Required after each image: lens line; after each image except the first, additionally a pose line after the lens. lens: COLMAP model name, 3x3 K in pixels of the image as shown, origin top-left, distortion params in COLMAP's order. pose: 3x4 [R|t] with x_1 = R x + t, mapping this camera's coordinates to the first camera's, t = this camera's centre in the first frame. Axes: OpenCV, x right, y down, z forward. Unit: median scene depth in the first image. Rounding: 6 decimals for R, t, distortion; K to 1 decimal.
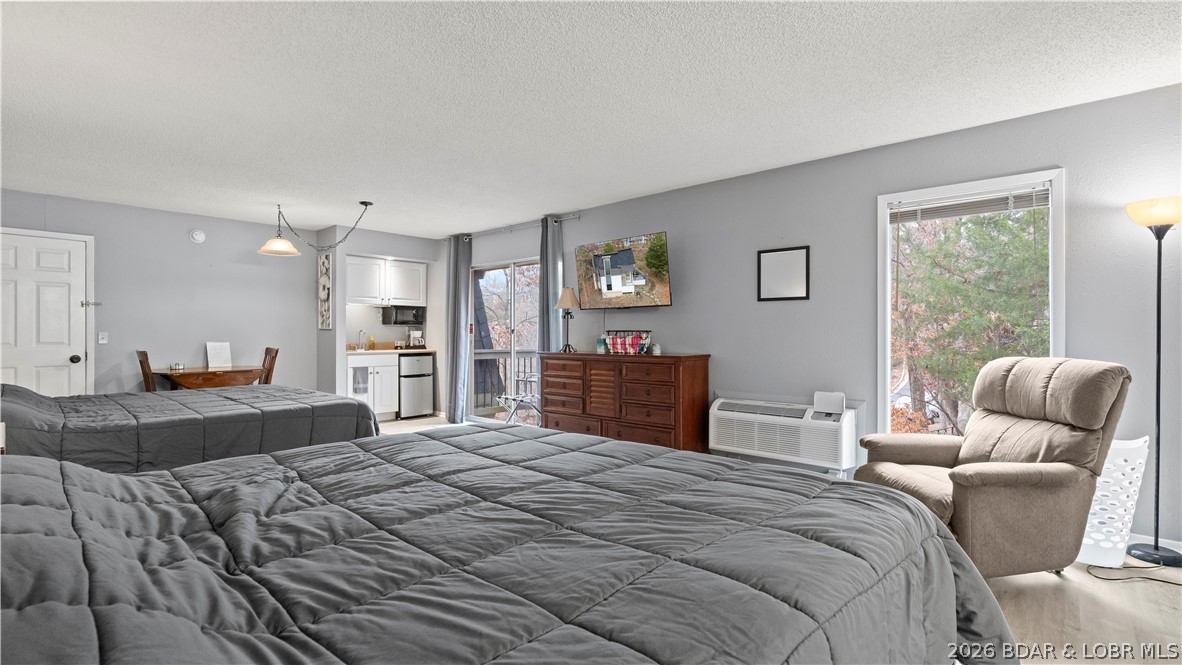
lens RADIAL K [[524.3, 0, 588.5], [0, 524.3, 336.7], [0, 0, 1]] dist [-0.019367, 0.000098]
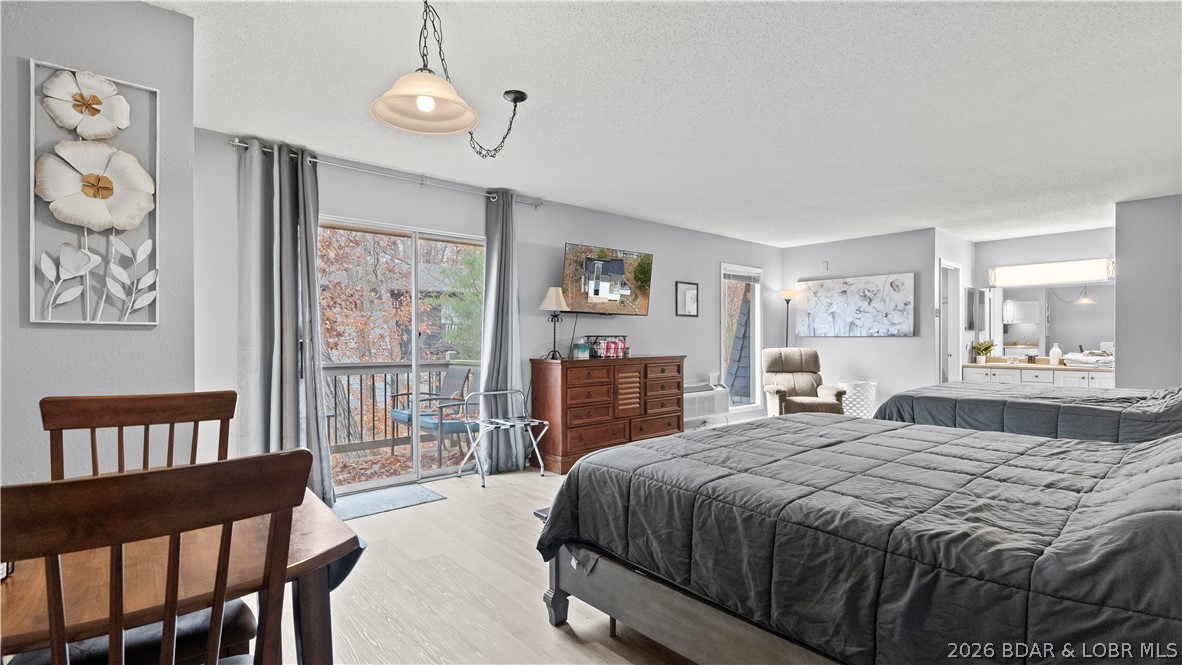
lens RADIAL K [[524.3, 0, 588.5], [0, 524.3, 336.7], [0, 0, 1]] dist [-0.019367, 0.000098]
pose [[0.167179, 0.002701, 0.985923, -0.971776], [-0.000686, 0.999996, -0.002623, -0.006420], [-0.985926, -0.000238, 0.167180, 0.859313]]
